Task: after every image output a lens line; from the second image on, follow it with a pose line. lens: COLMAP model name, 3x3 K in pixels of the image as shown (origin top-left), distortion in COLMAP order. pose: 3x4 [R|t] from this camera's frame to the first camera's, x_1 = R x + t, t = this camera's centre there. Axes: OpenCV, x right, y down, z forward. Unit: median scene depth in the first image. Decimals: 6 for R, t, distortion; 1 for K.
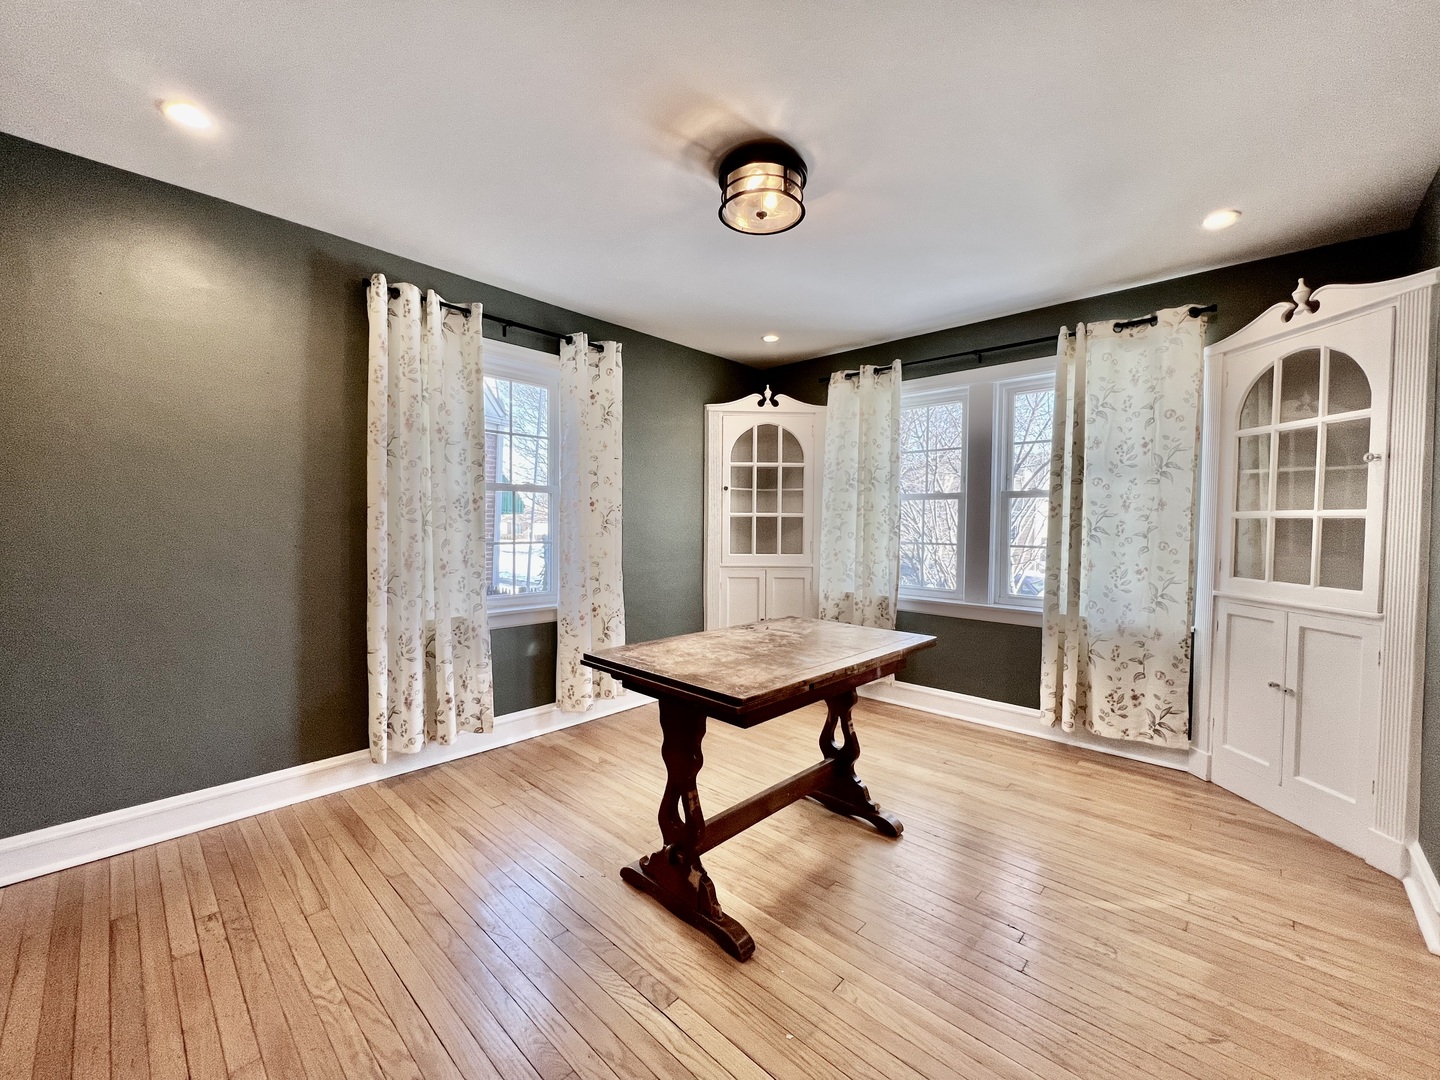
lens RADIAL K [[573.9, 0, 719.6], [0, 573.9, 537.5], [0, 0, 1]] dist [-0.002797, 0.000512]
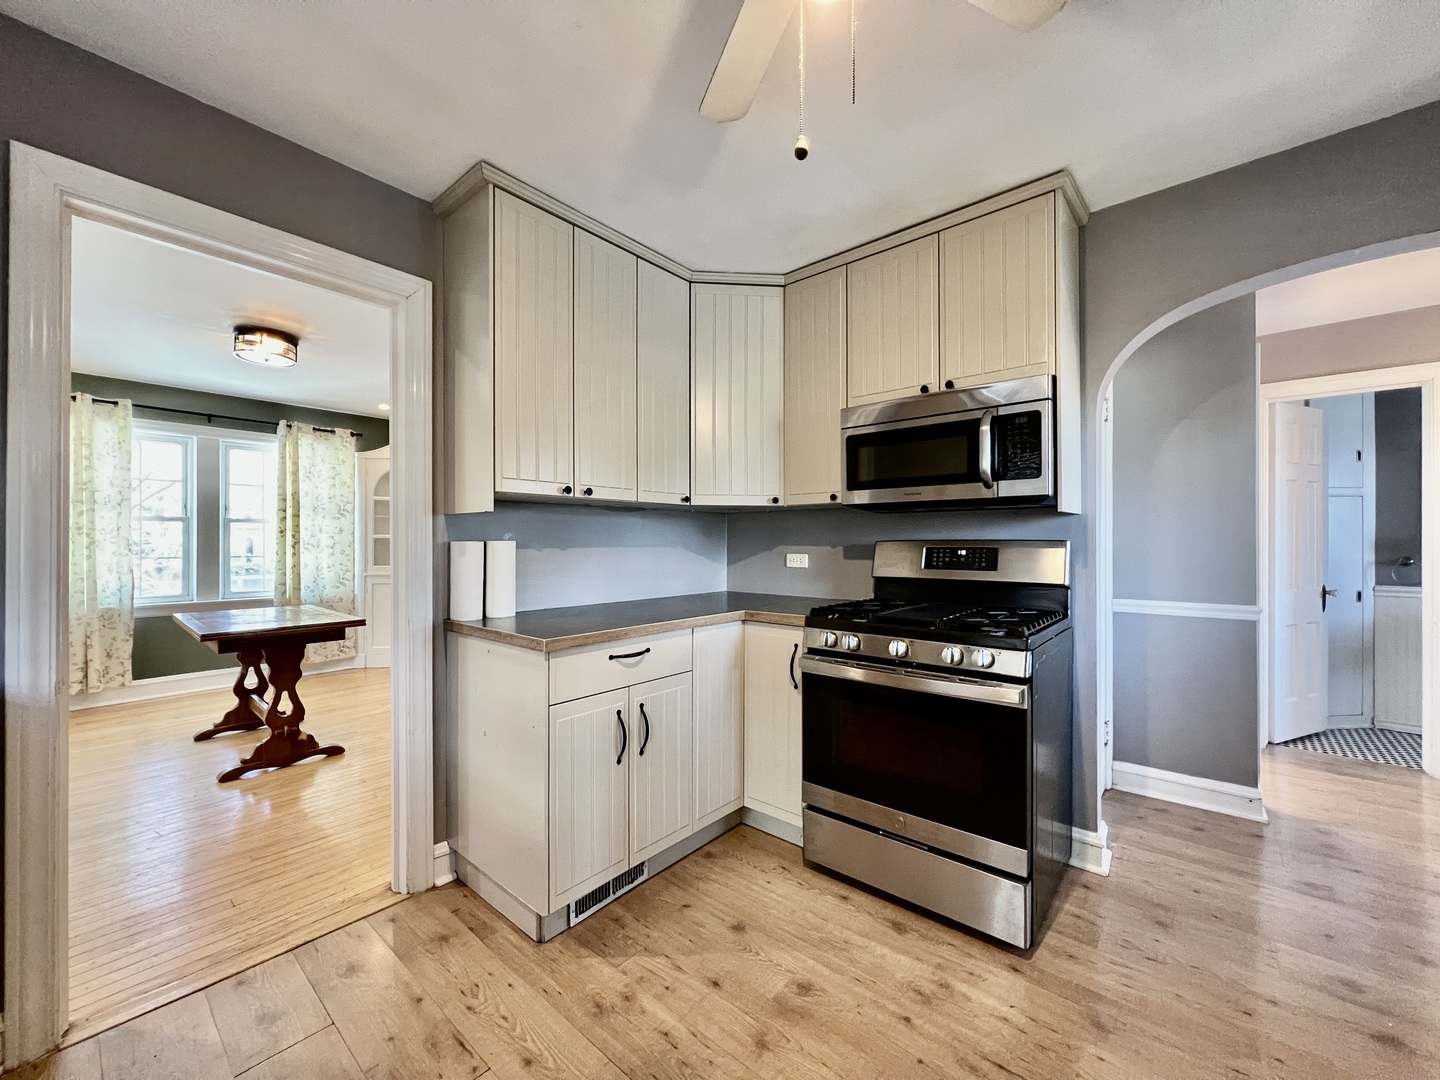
lens RADIAL K [[573.9, 0, 720.4], [0, 573.9, 542.7], [0, 0, 1]] dist [-0.002797, 0.000512]
pose [[-0.042589, -0.010150, 0.999041, -1.138773], [0.024239, 0.999644, 0.011189, -0.008199], [-0.998799, 0.024692, -0.042328, -0.168345]]
